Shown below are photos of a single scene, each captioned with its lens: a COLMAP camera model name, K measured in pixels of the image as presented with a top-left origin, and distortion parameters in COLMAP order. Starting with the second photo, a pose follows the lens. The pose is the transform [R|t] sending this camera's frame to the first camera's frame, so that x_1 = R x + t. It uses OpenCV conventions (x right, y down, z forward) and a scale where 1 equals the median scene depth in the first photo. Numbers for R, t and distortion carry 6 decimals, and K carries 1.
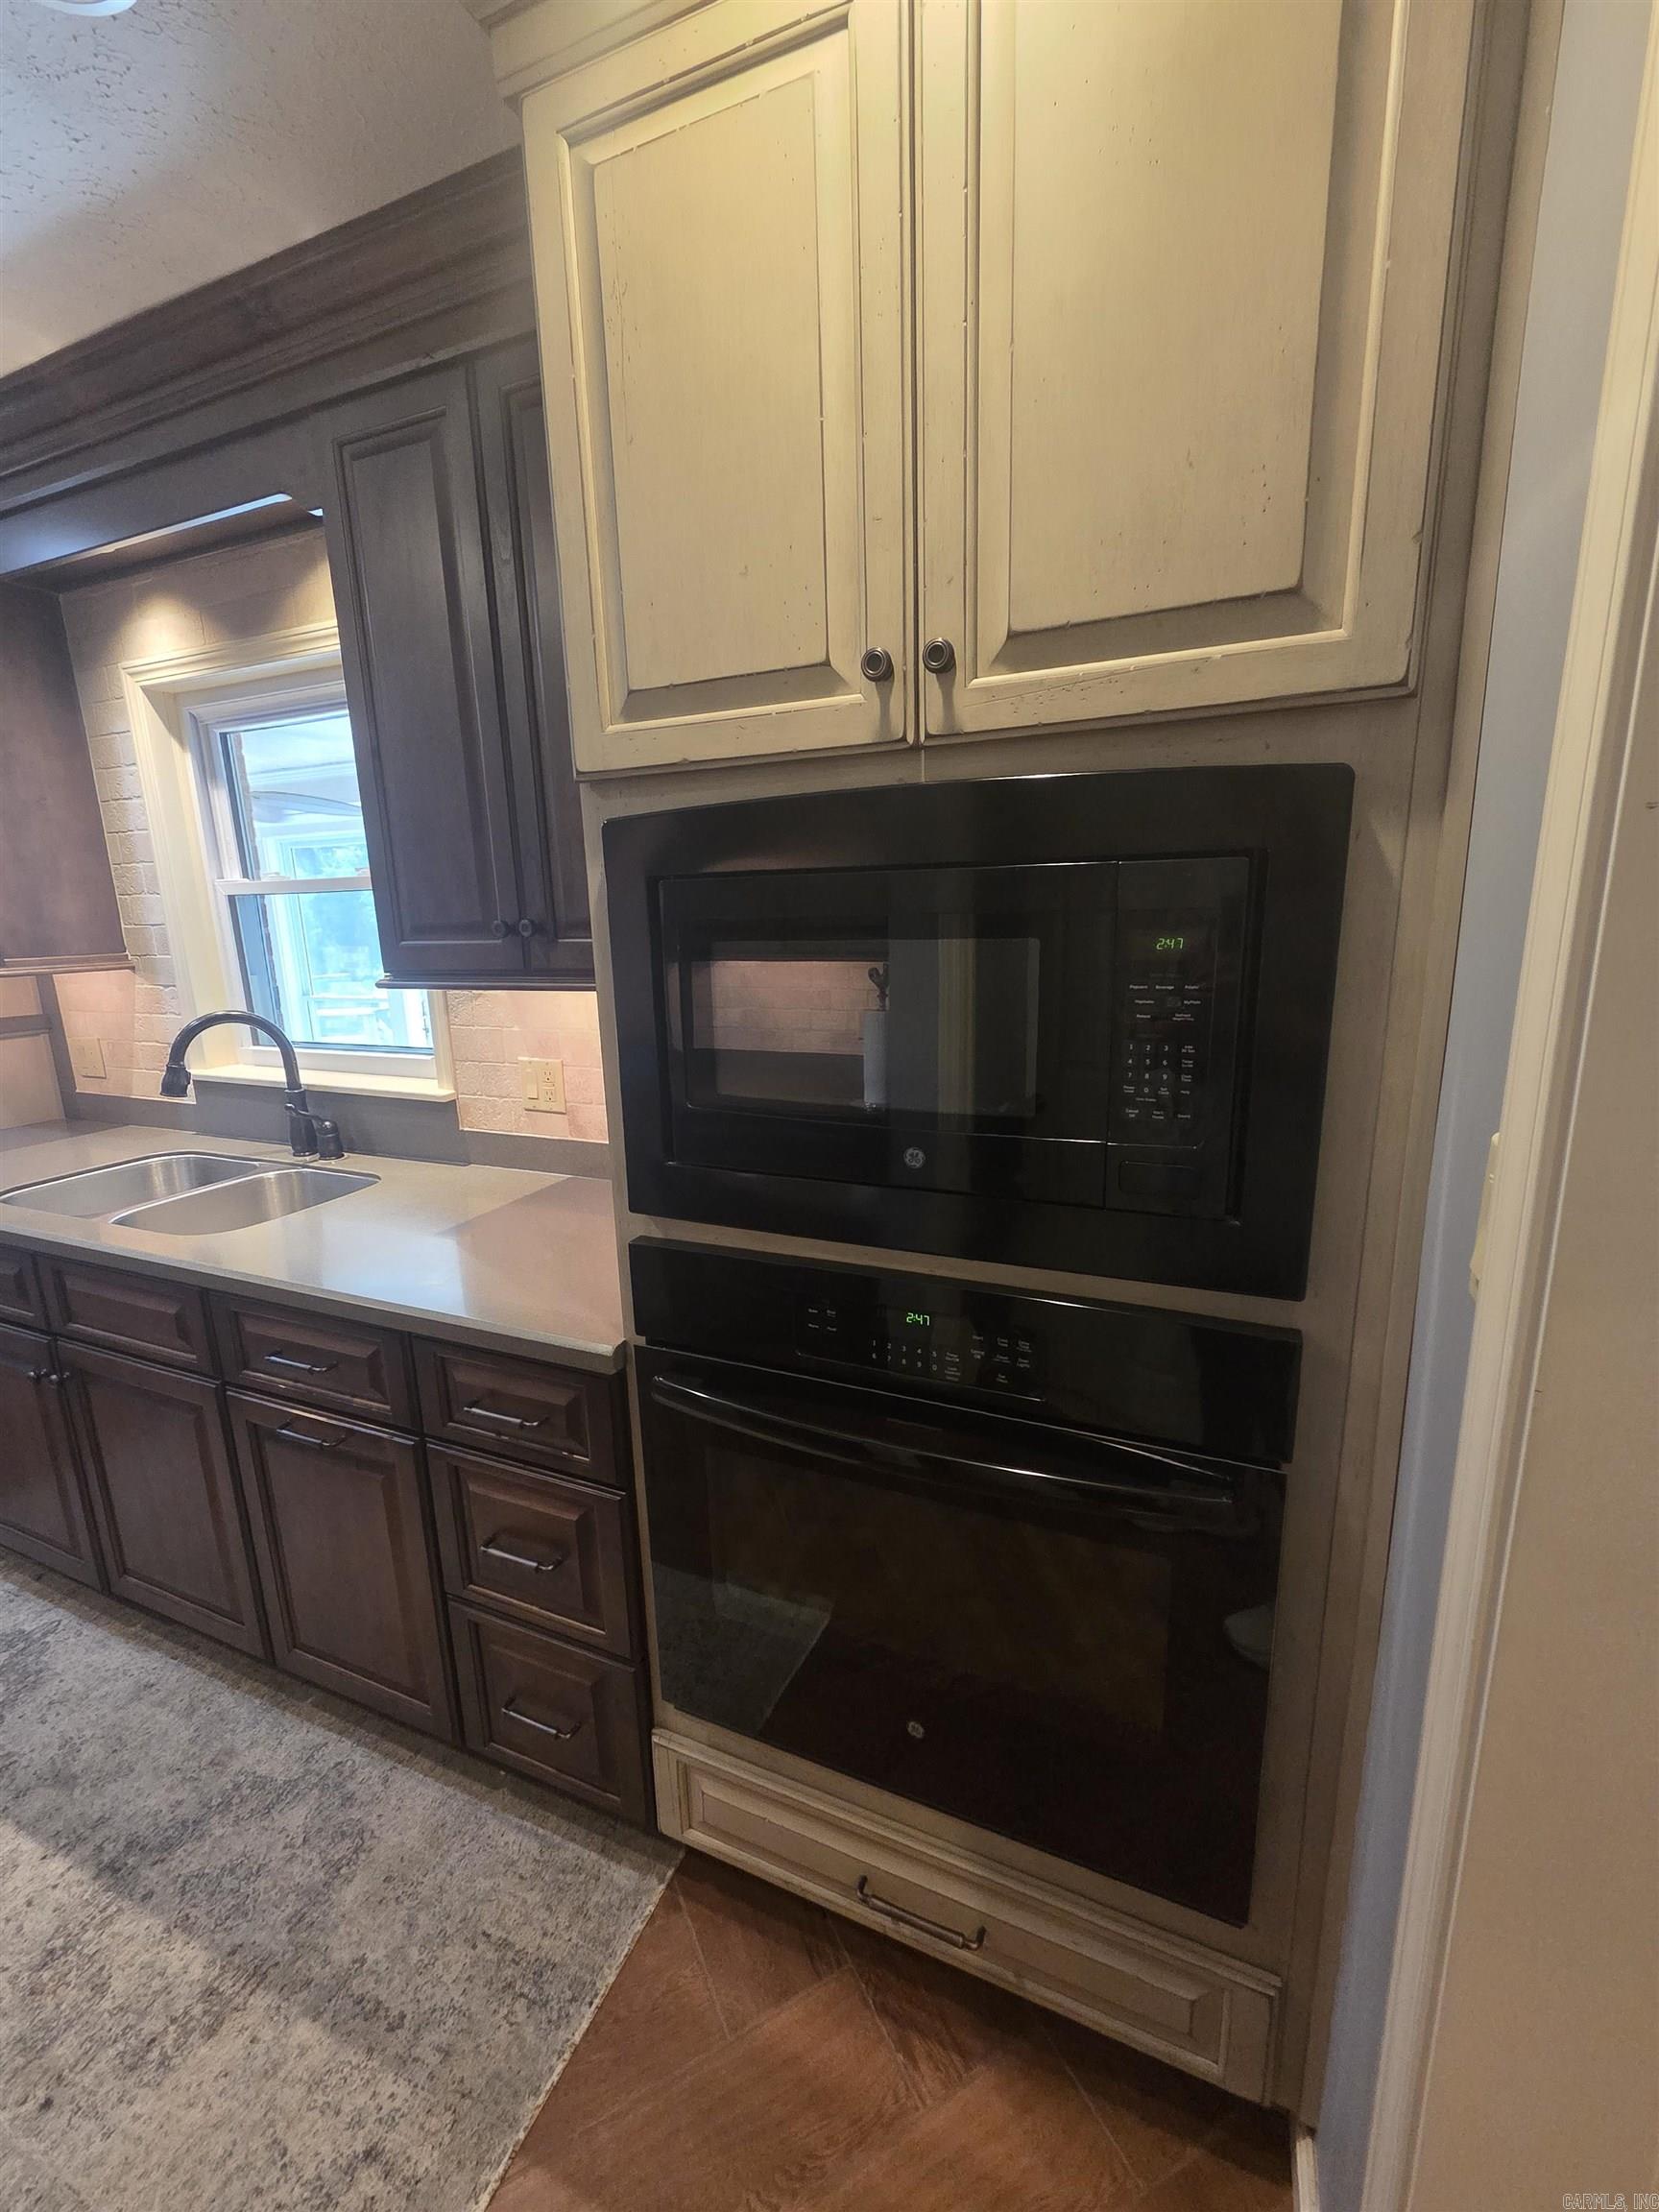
lens RADIAL K [[905.2, 0, 824.9], [0, 905.2, 1106.6], [0, 0, 1]] dist [0.000176, -0.000601]
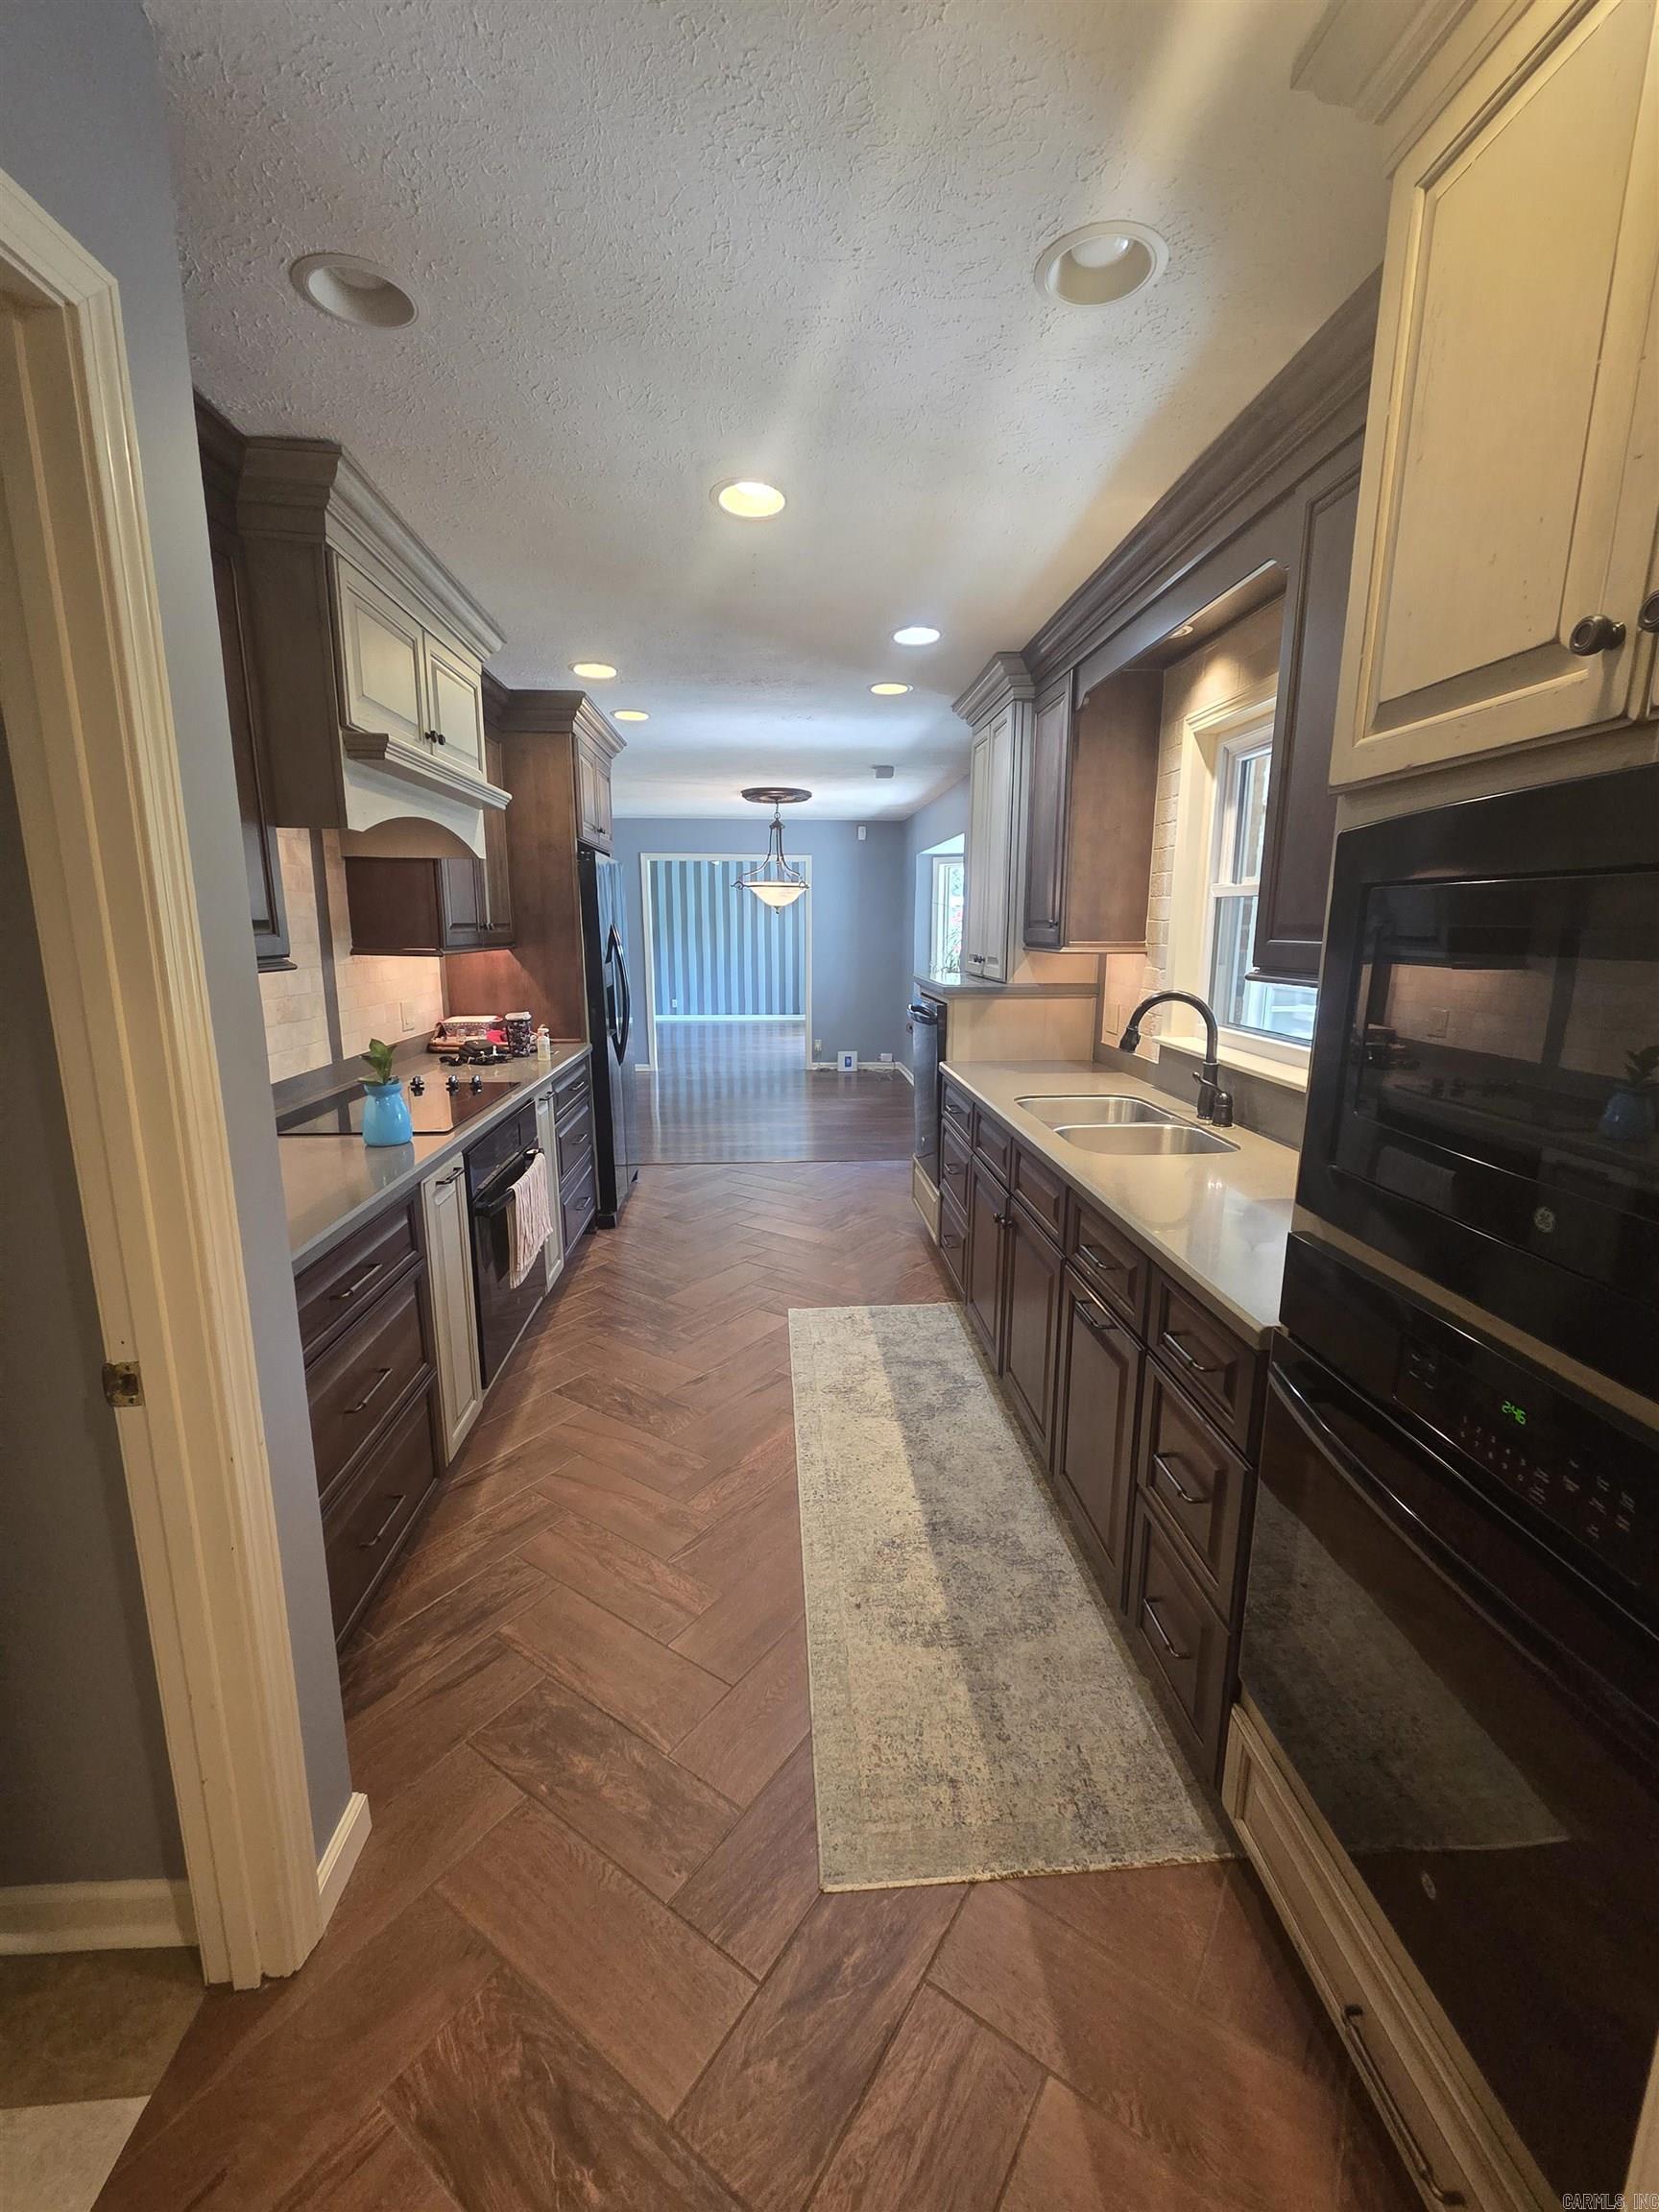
lens RADIAL K [[905.2, 0, 824.9], [0, 905.2, 1106.6], [0, 0, 1]] dist [0.000176, -0.000601]
pose [[0.450267, 0.203618, -0.869367, 0.346557], [-0.202147, 0.971617, 0.122869, -0.009304], [0.869710, 0.120417, 0.478648, 0.010366]]
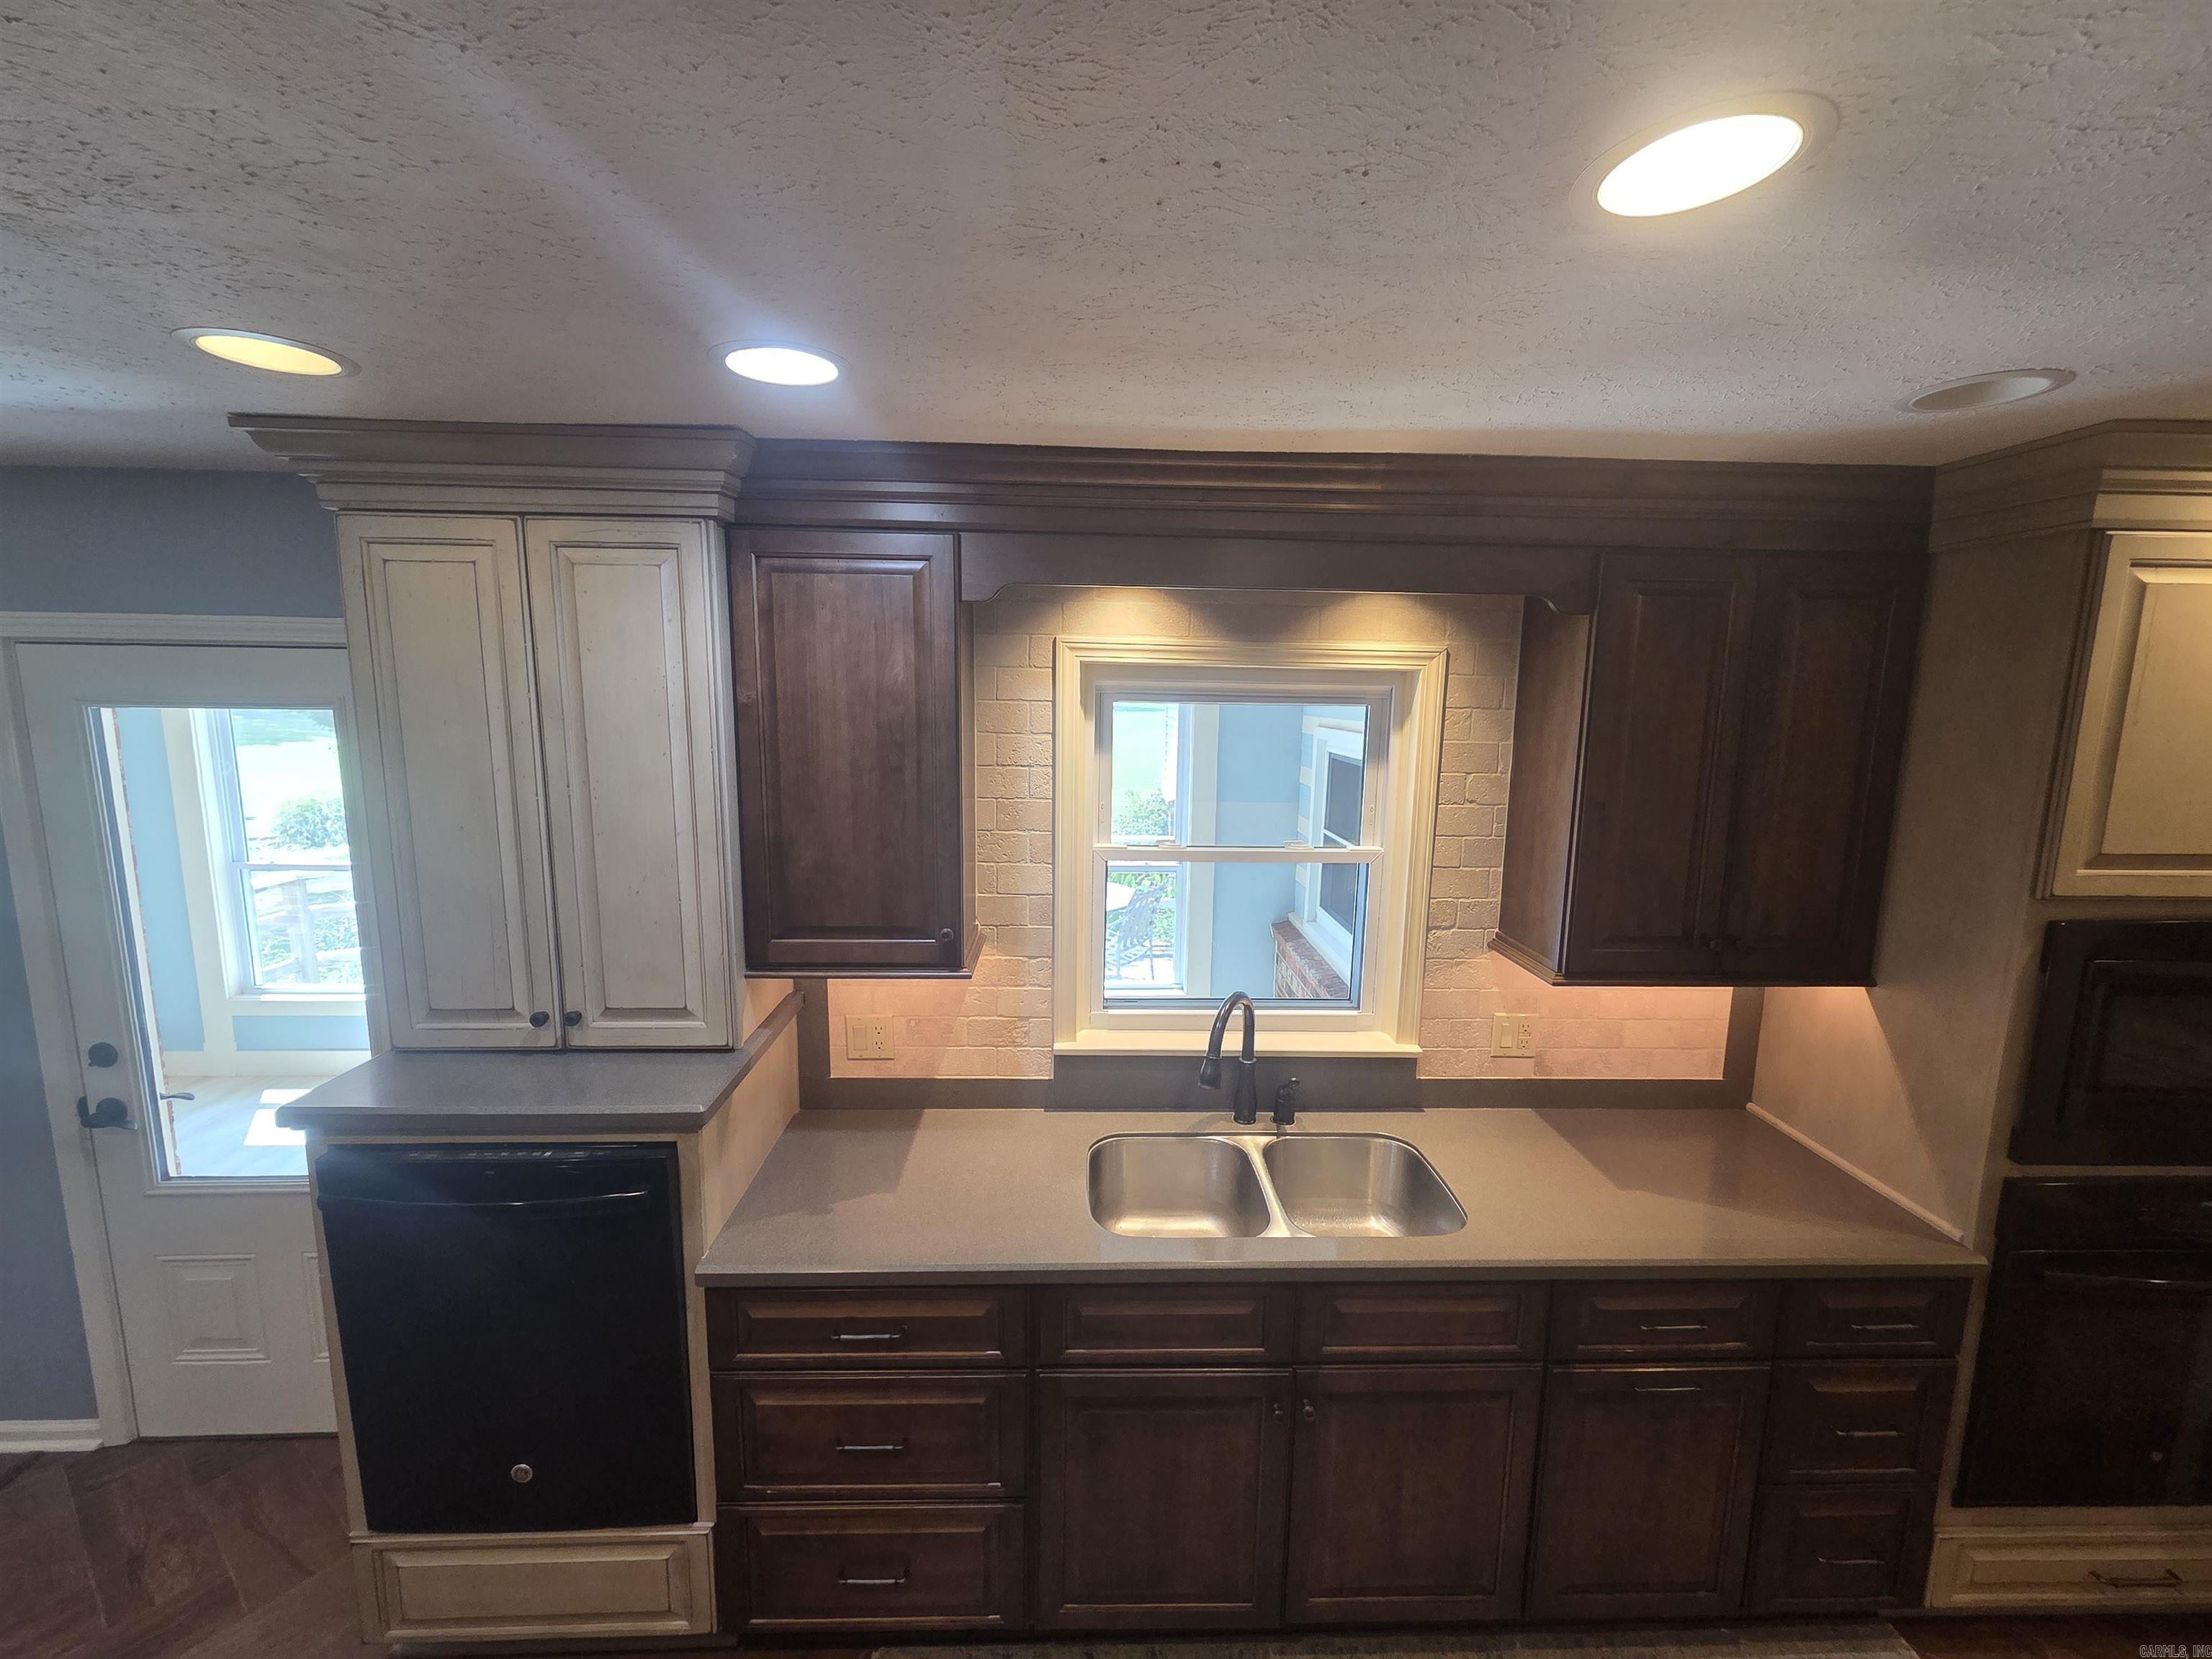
lens RADIAL K [[905.2, 0, 1110.9], [0, 905.2, 824.8], [0, 0, 1]] dist [0.000176, -0.000601]
pose [[0.903983, -0.023224, 0.426937, -1.826293], [0.054500, 0.996638, -0.061183, -0.361107], [-0.424080, 0.078577, 0.902209, 0.189323]]
